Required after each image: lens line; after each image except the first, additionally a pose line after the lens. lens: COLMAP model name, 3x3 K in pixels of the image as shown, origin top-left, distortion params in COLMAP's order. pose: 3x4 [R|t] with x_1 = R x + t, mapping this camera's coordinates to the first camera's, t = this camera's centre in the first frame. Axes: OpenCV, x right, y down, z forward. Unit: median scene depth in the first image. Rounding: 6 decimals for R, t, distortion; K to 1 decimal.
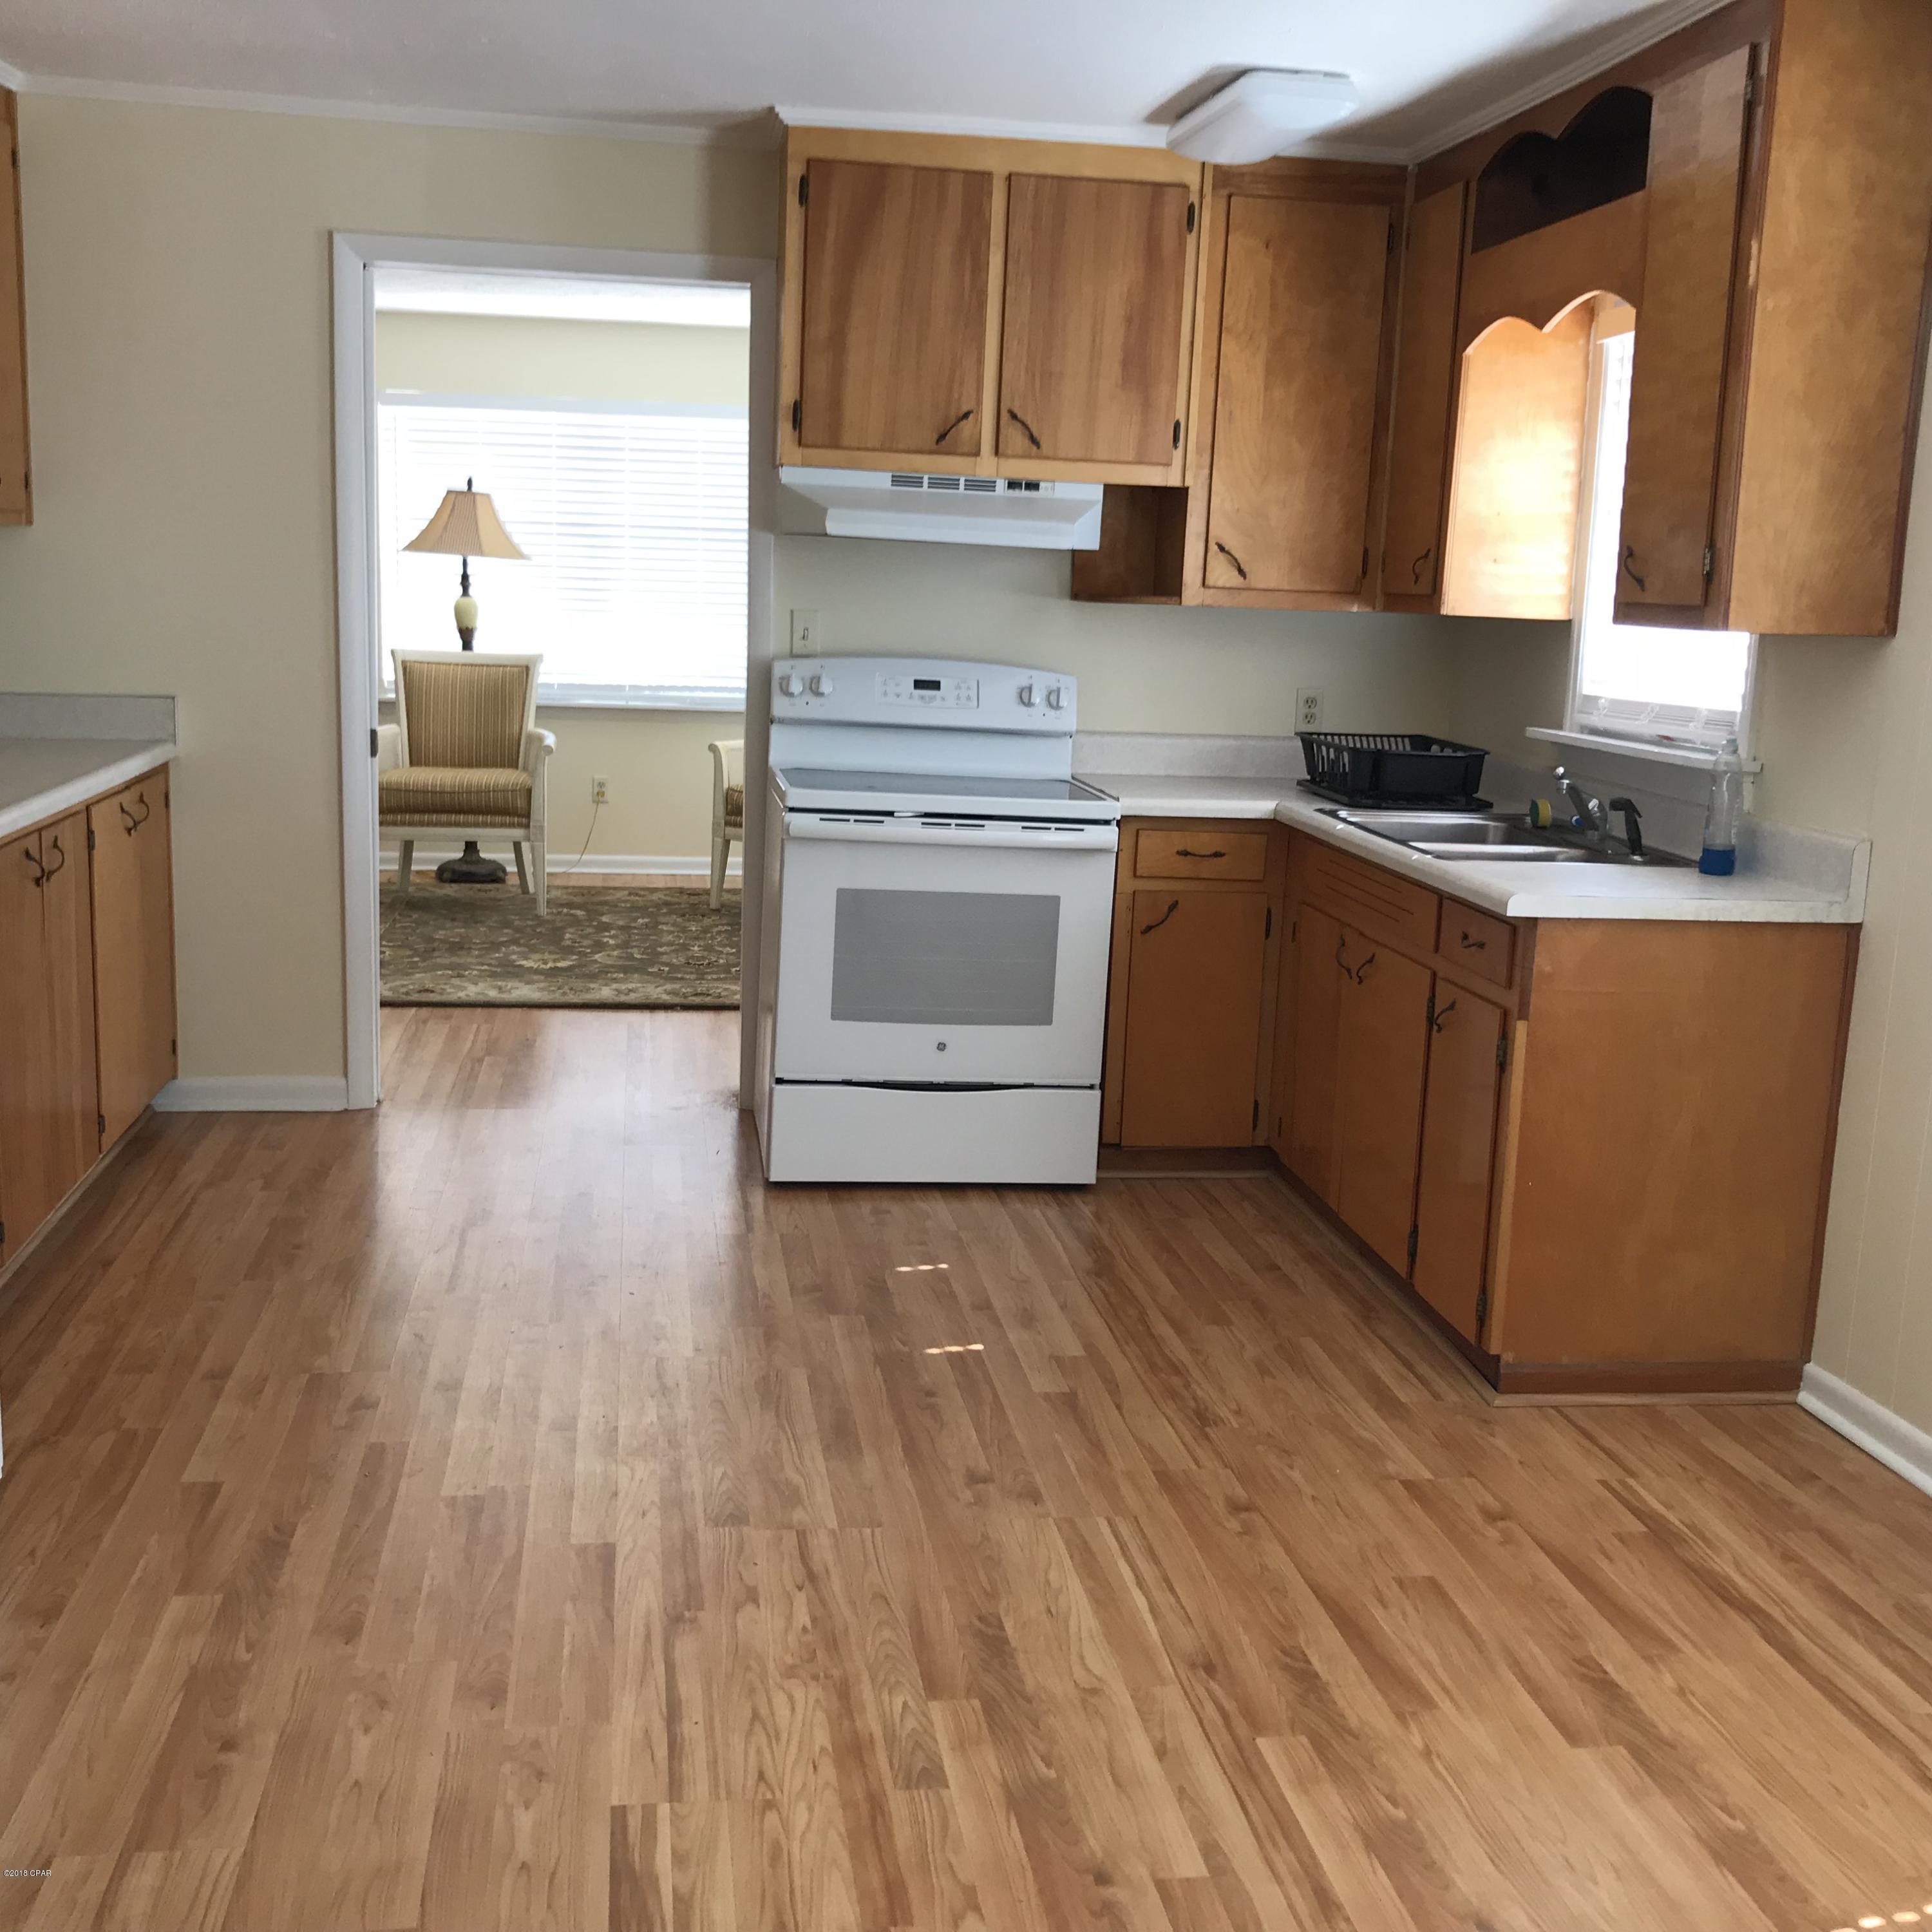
lens RADIAL K [[2127.9, 0, 966.0], [0, 2127.9, 966.0], [0, 0, 1]] dist [0.095535, -0.238971]
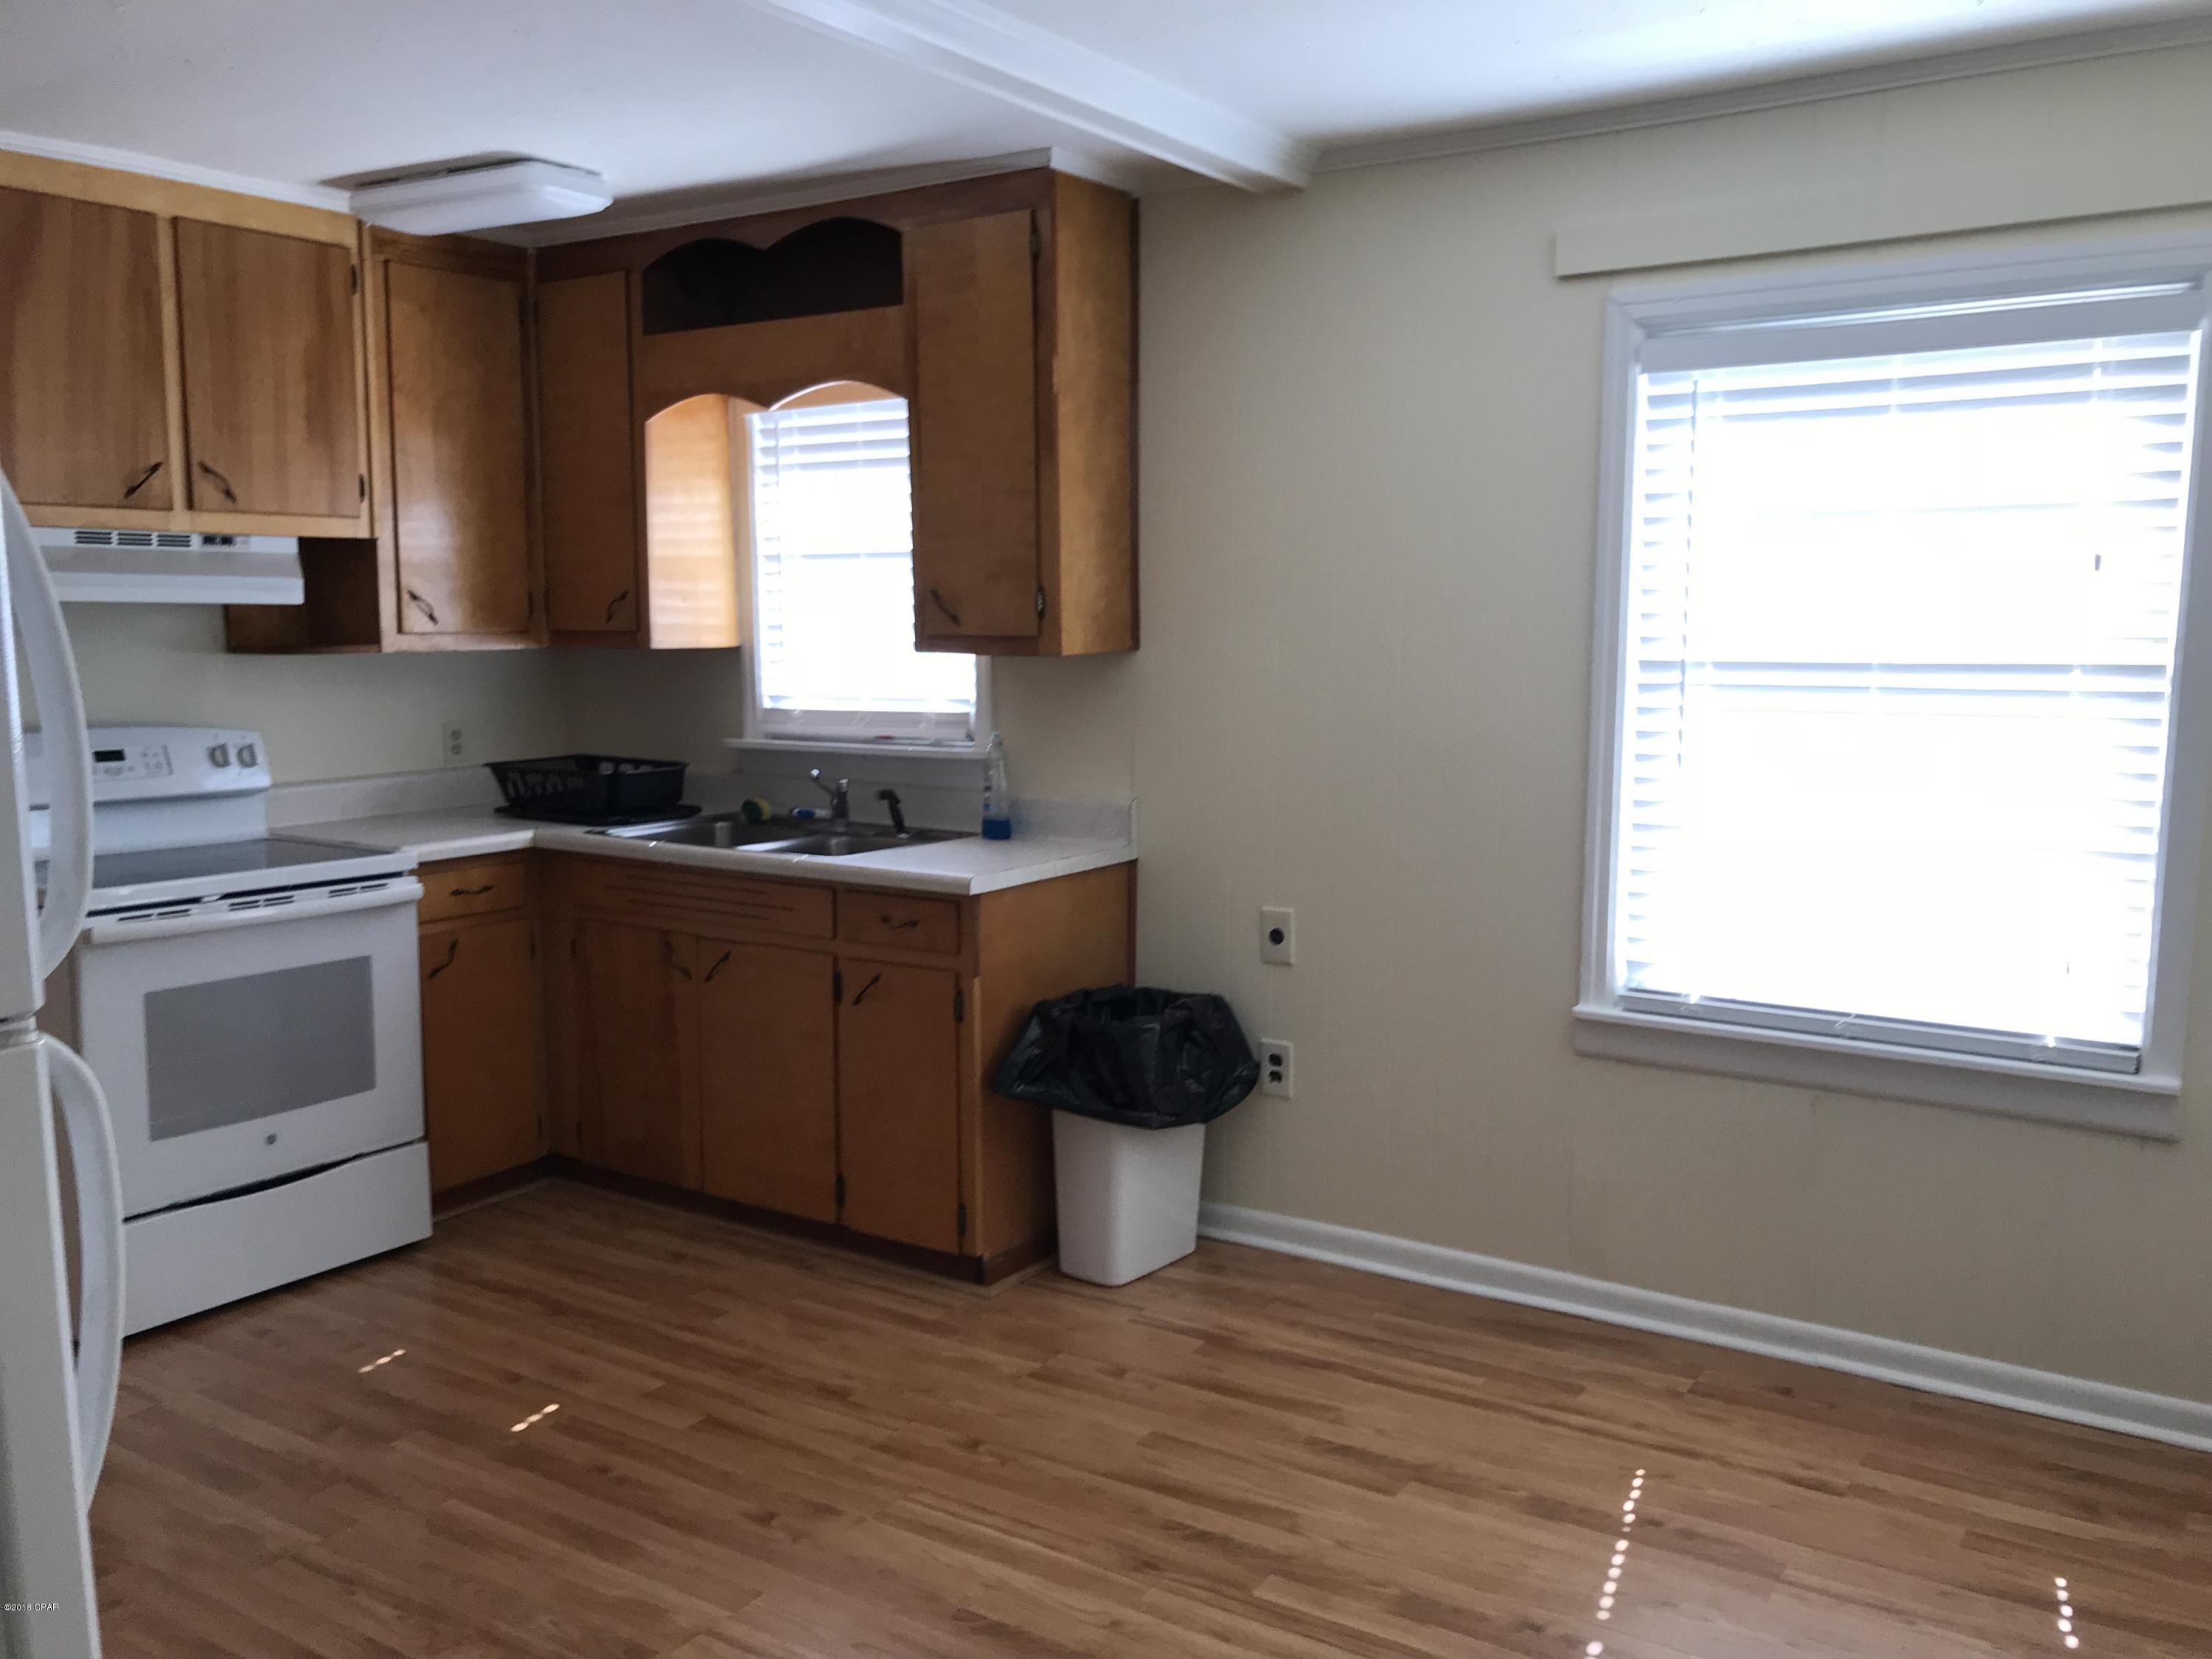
lens RADIAL K [[1833.1, 0, 1128.4], [0, 1833.1, 832.8], [0, 0, 1]] dist [0.006141, -0.009778]
pose [[0.664979, -0.136935, 0.734201, -0.403946], [0.165335, 0.985648, 0.034086, -0.071811], [-0.728332, 0.098723, 0.678076, 0.205473]]
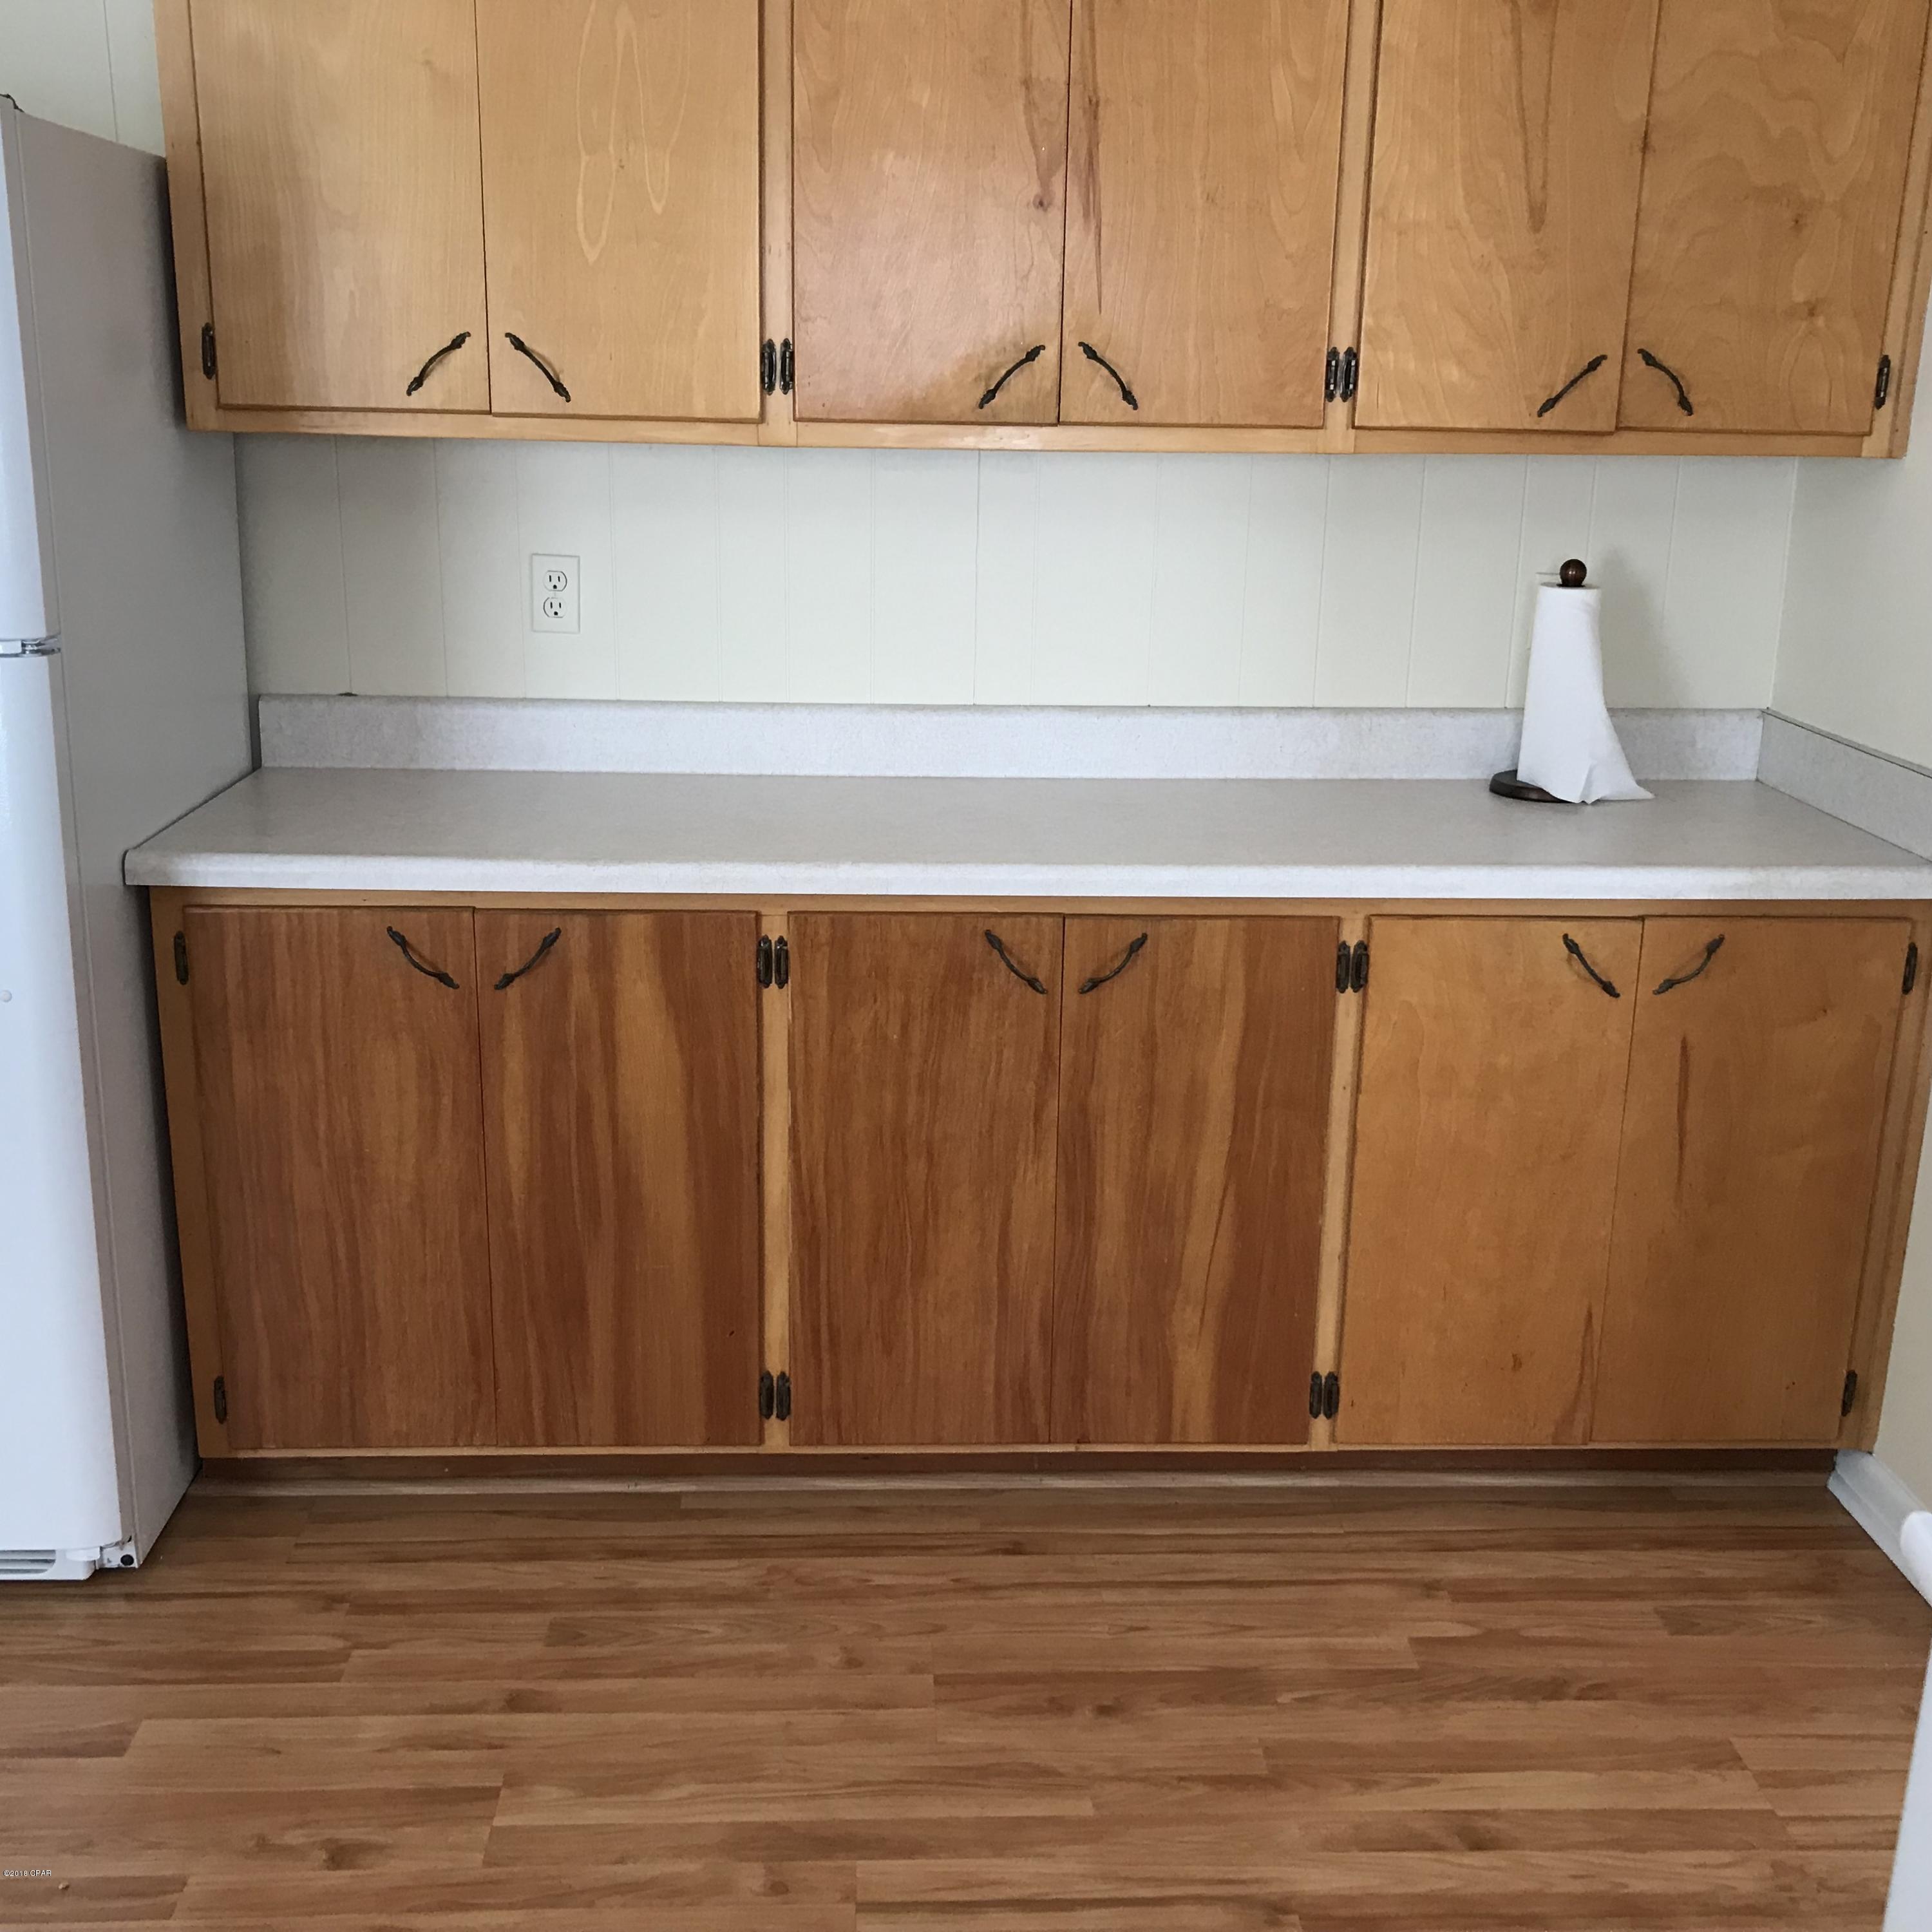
lens RADIAL K [[2127.9, 0, 966.0], [0, 2127.9, 966.0], [0, 0, 1]] dist [0.095535, -0.238971]
pose [[-0.117530, 0.234392, -0.965011, 0.220518], [-0.201351, 0.945938, 0.254282, -0.214186], [0.972443, 0.224192, -0.063980, 1.028281]]
